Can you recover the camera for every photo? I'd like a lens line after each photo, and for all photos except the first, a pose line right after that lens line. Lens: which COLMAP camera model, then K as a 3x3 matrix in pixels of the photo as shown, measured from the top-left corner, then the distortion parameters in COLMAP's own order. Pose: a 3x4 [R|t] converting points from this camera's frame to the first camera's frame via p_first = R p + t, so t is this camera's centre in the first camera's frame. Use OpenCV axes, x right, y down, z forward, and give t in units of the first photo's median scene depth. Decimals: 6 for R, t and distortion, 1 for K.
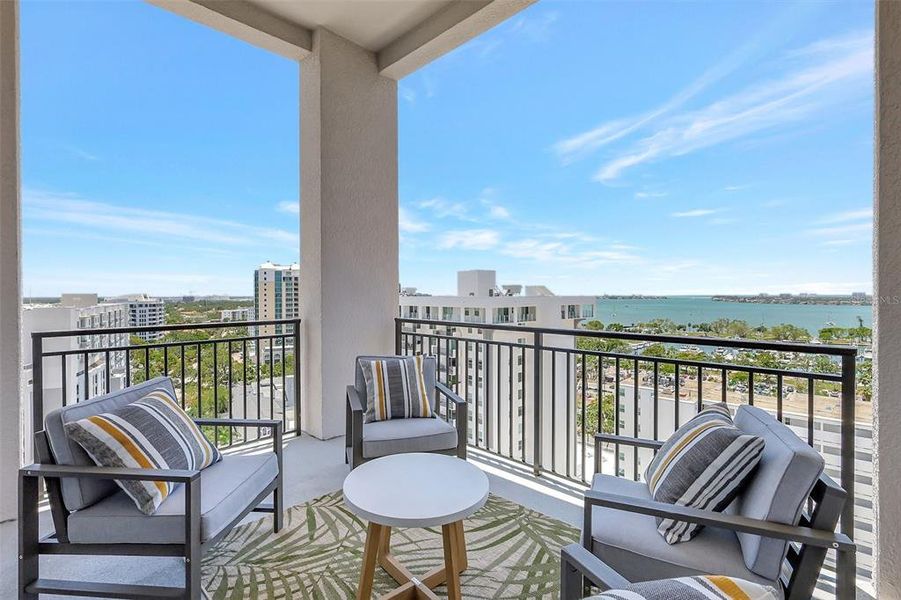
lens RADIAL K [[422.4, 0, 444.2], [0, 422.4, 298.3], [0, 0, 1]] dist [0.000125, -0.000046]
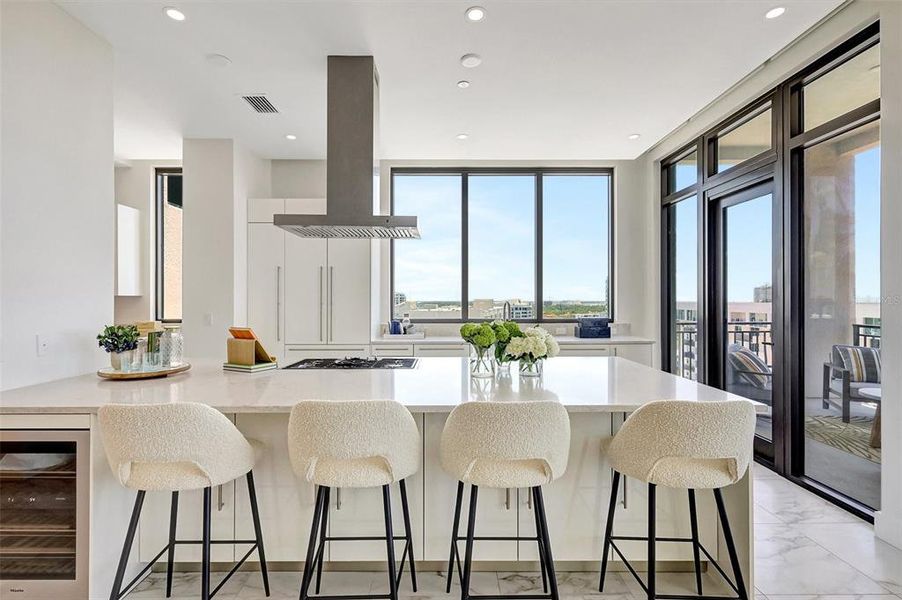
lens RADIAL K [[422.9, 0, 444.7], [0, 422.9, 298.3], [0, 0, 1]] dist [0.000125, -0.000046]
pose [[0.713173, -0.000649, -0.700988, -0.009727], [-0.007814, 0.999930, -0.008875, -0.001486], [0.700945, 0.011807, 0.713118, -0.096165]]
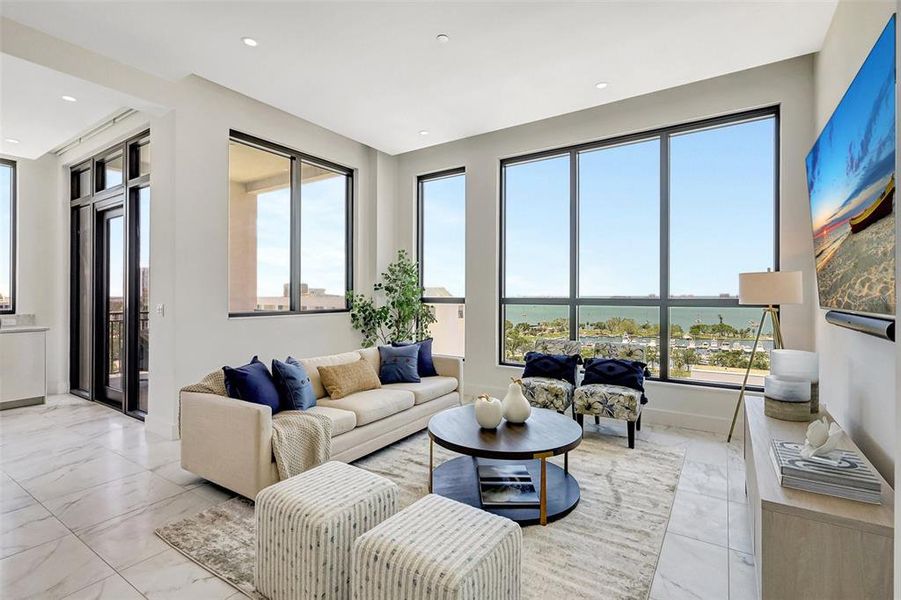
lens RADIAL K [[422.4, 0, 444.2], [0, 422.4, 298.3], [0, 0, 1]] dist [0.000125, -0.000046]
pose [[0.980251, 0.002266, 0.197747, 0.038263], [-0.002059, 0.999997, -0.001252, -0.000642], [-0.197749, 0.000820, 0.980252, -0.121419]]
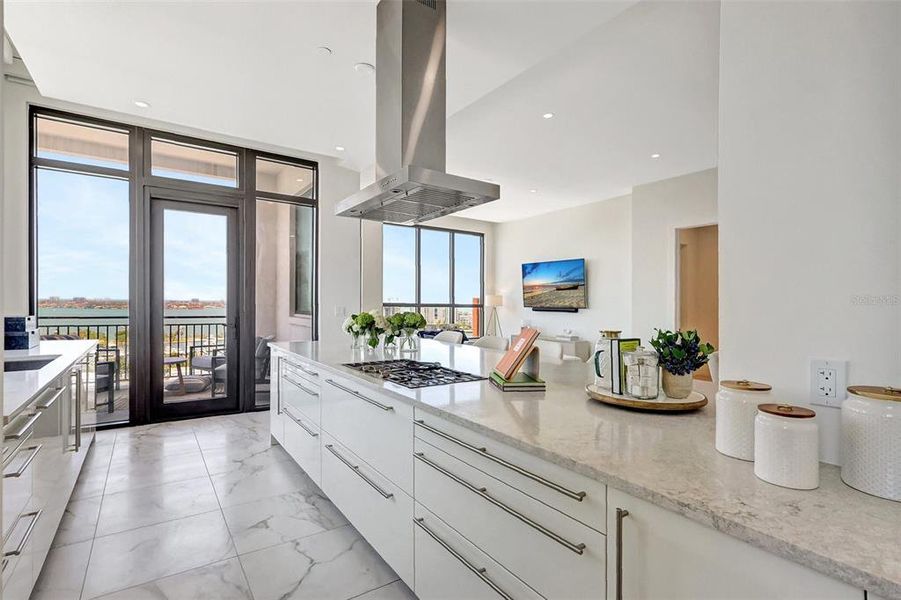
lens RADIAL K [[418.8, 0, 448.7], [0, 418.8, 313.4], [0, 0, 1]] dist [0.000216, 0.000017]
pose [[0.171978, -0.020628, 0.984885, -0.119284], [-0.003411, 0.999762, 0.021535, -0.000231], [-0.985095, -0.007063, 0.171866, -0.071022]]
